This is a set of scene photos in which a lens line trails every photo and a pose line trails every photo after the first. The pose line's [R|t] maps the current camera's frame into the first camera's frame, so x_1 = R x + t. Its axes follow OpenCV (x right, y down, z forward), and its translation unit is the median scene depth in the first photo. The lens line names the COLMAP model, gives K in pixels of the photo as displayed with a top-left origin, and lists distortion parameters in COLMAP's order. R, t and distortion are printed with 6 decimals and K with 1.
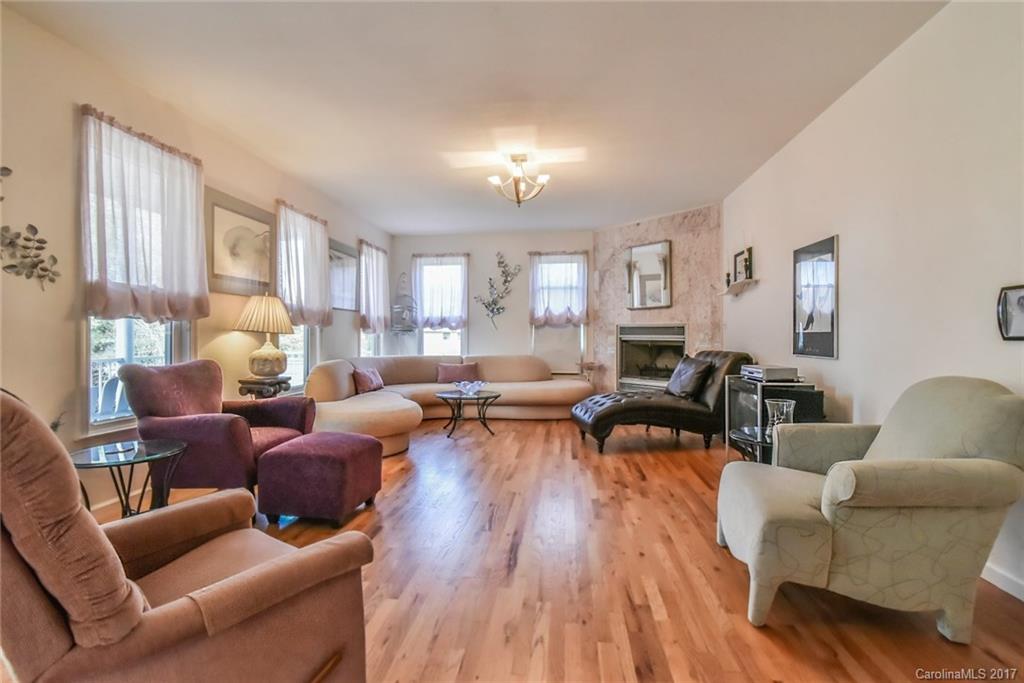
lens RADIAL K [[469.6, 0, 520.4], [0, 469.6, 336.4], [0, 0, 1]] dist [-0.019221, 0.000465]
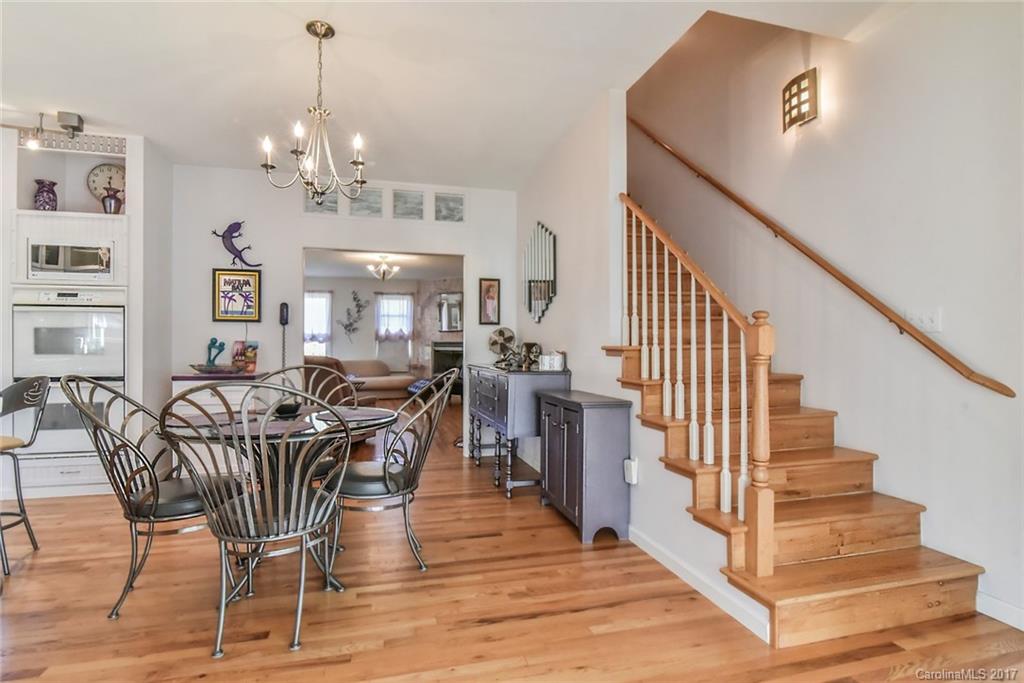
lens RADIAL K [[507.5, 0, 508.6], [0, 507.5, 347.6], [0, 0, 1]] dist [-0.015981, -0.000705]
pose [[0.936762, 0.001823, 0.349961, -0.178005], [-0.003109, 0.999990, 0.003114, -0.007790], [-0.349952, -0.004005, 0.936759, -0.817643]]
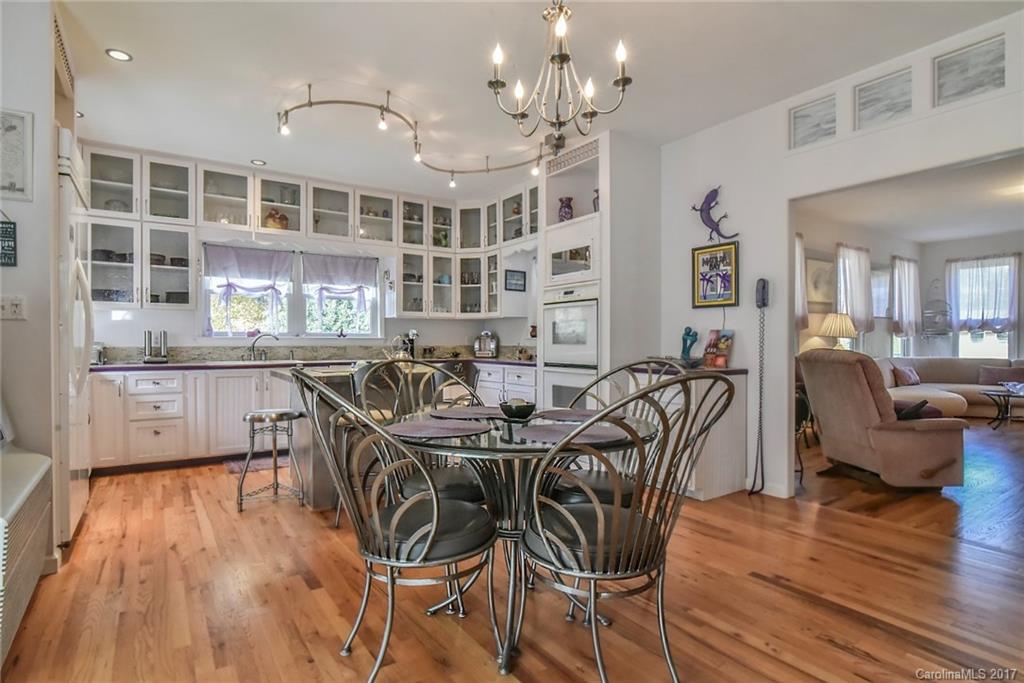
lens RADIAL K [[530.0, 0, 504.7], [0, 530.0, 346.1], [0, 0, 1]] dist [-0.018485, 0.000247]
pose [[0.631586, 0.009023, -0.775253, 0.060613], [0.002033, 0.999910, 0.013294, -0.003092], [0.775303, -0.009972, 0.631511, -0.591174]]
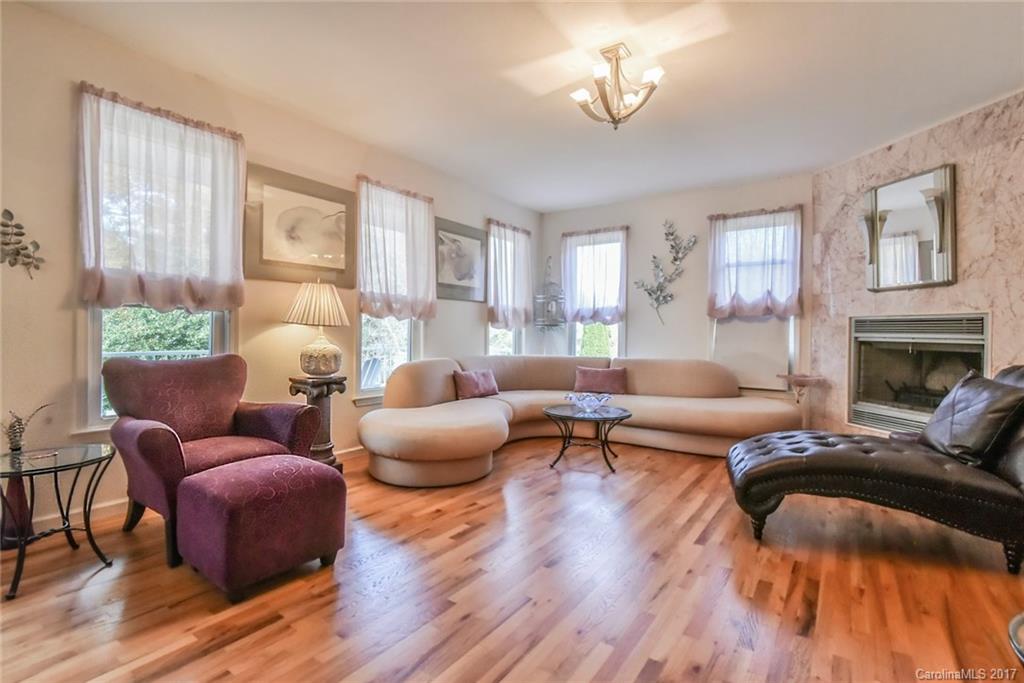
lens RADIAL K [[485.9, 0, 513.7], [0, 485.9, 335.8], [0, 0, 1]] dist [-0.019151, 0.000263]
pose [[0.876137, 0.012422, -0.481902, 0.137040], [-0.010458, 0.999922, 0.006760, 0.001587], [0.481948, -0.000883, 0.876199, 0.248937]]
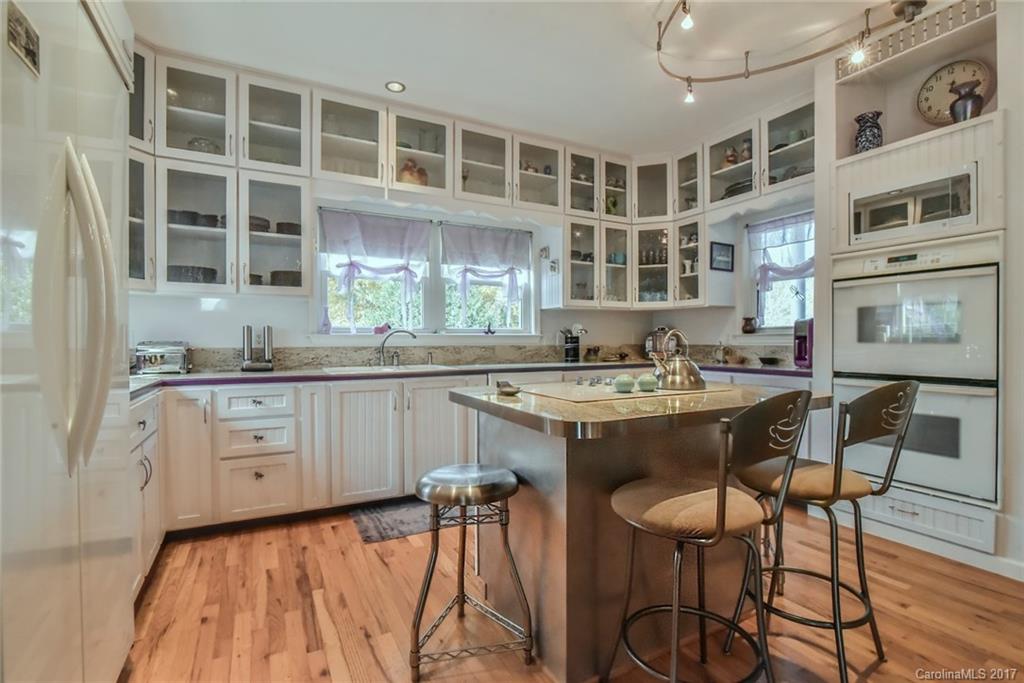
lens RADIAL K [[469.6, 0, 514.1], [0, 469.6, 343.8], [0, 0, 1]] dist [-0.019221, 0.000465]
pose [[0.558788, 0.008238, -0.829269, -0.328126], [0.005614, 0.999890, 0.013715, -0.002431], [0.829291, -0.012319, 0.558681, -0.548723]]
